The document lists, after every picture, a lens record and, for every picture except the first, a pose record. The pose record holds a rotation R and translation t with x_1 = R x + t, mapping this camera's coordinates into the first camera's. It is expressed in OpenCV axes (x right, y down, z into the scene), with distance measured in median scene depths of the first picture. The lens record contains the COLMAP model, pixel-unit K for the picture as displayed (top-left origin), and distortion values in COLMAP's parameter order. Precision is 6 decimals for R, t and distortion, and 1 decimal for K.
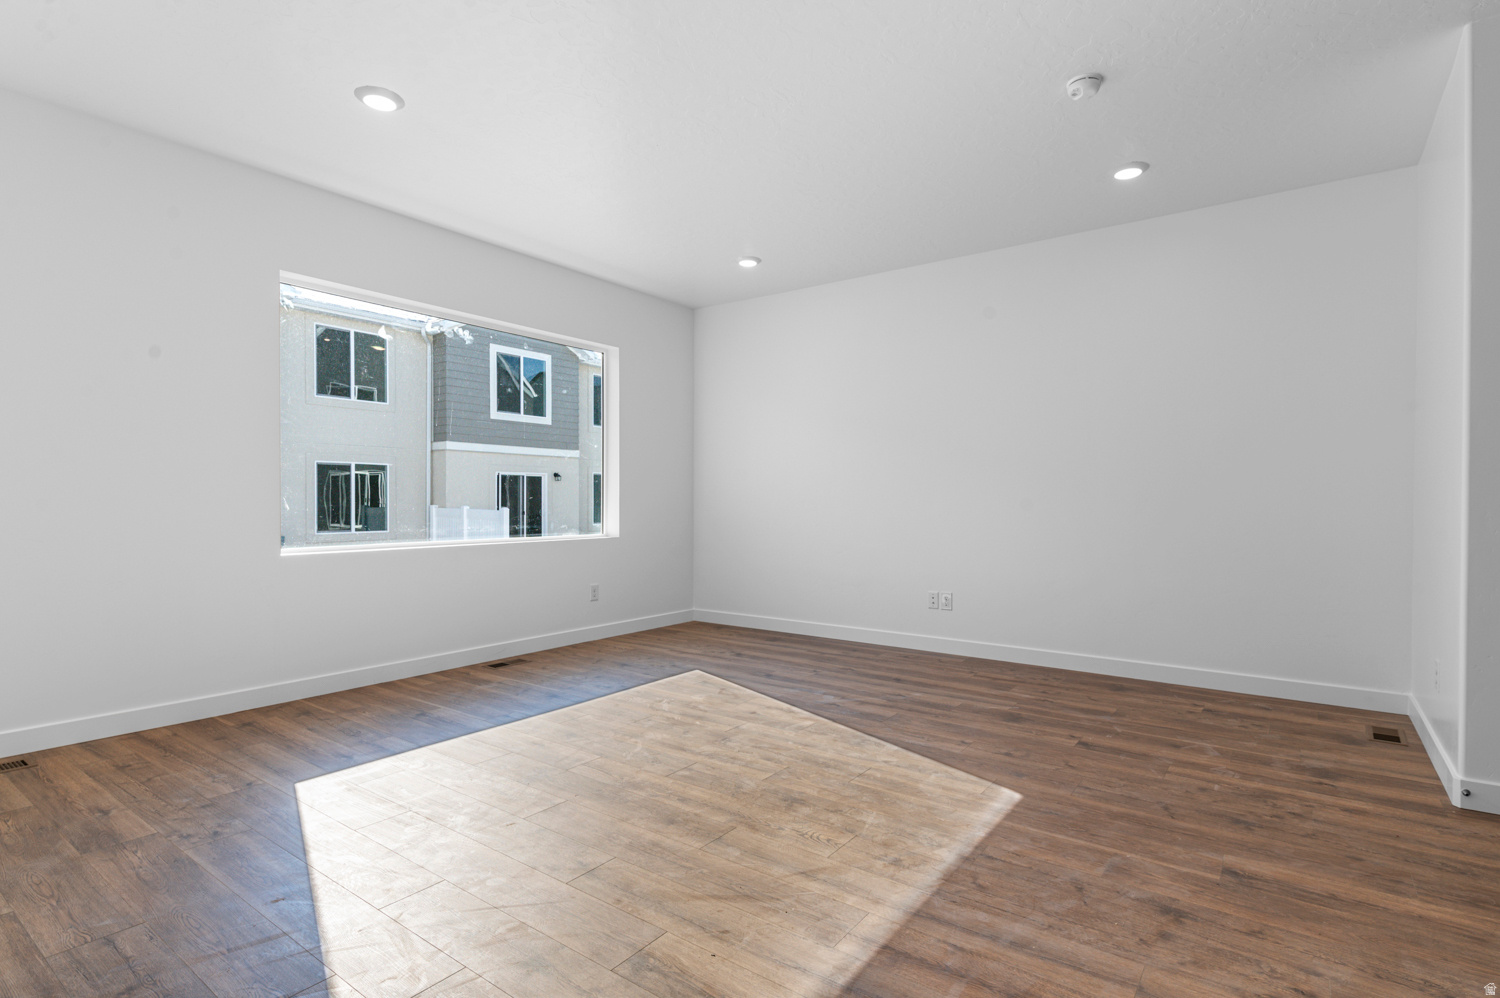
lens RADIAL K [[749.6, 0, 748.1], [0, 749.6, 509.9], [0, 0, 1]] dist [0.004493, 0.000985]
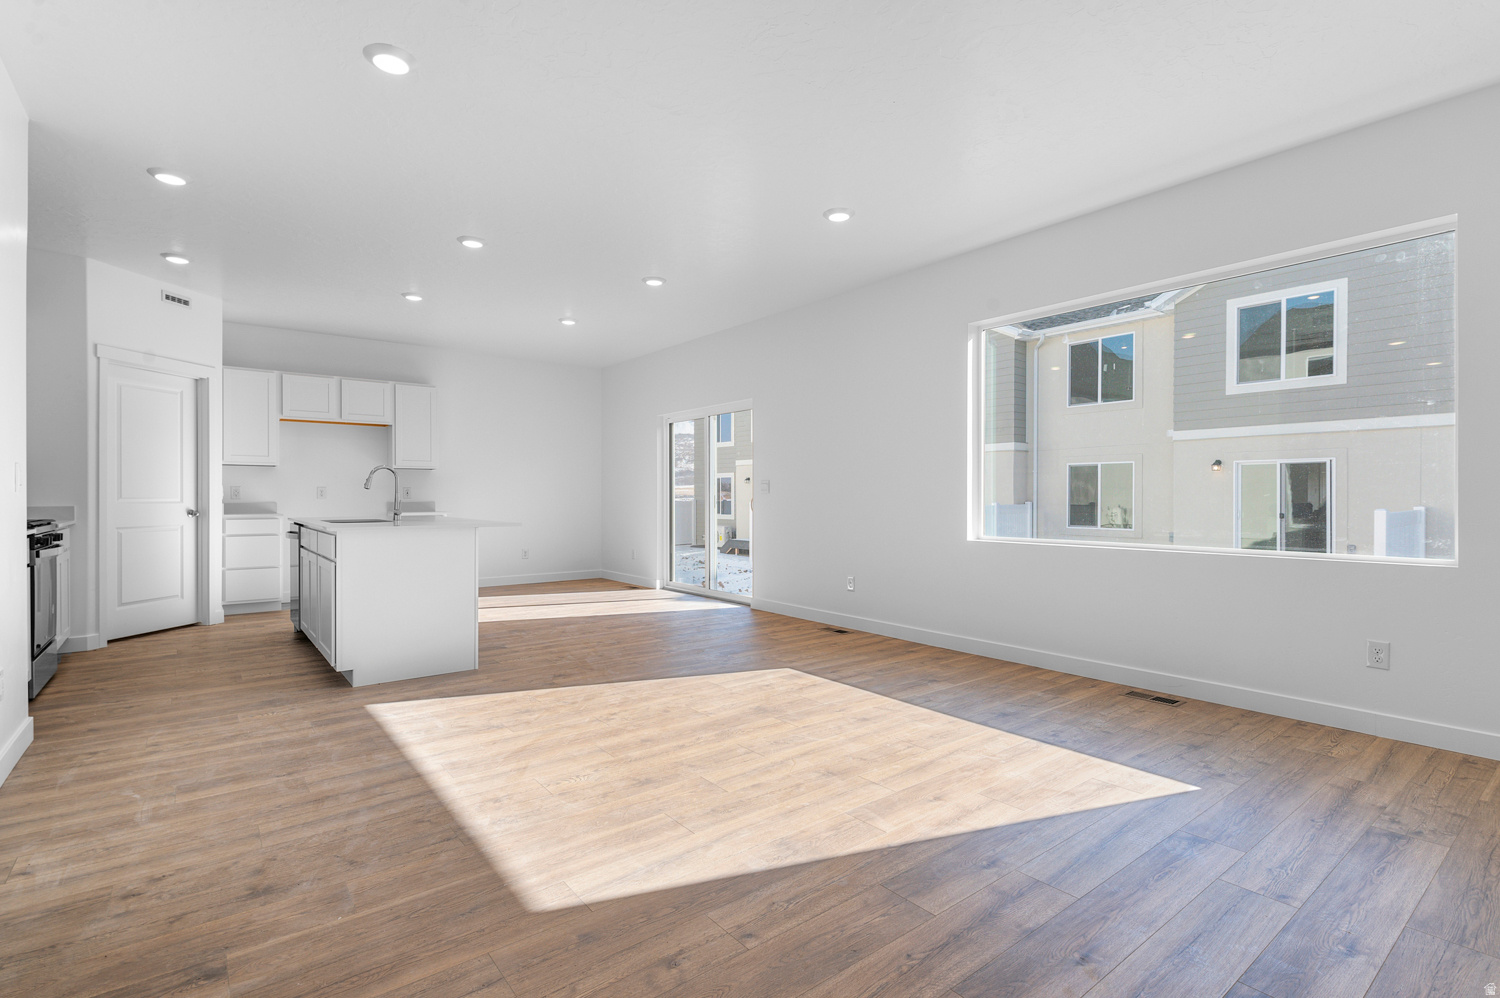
lens RADIAL K [[708.0, 0, 749.5], [0, 708.0, 489.0], [0, 0, 1]] dist [0.001449, -0.001639]
pose [[-0.269048, -0.010574, -0.963069, 0.983037], [-0.017435, 0.999829, -0.006107, -0.020470], [0.962969, 0.015147, -0.269187, 1.406710]]
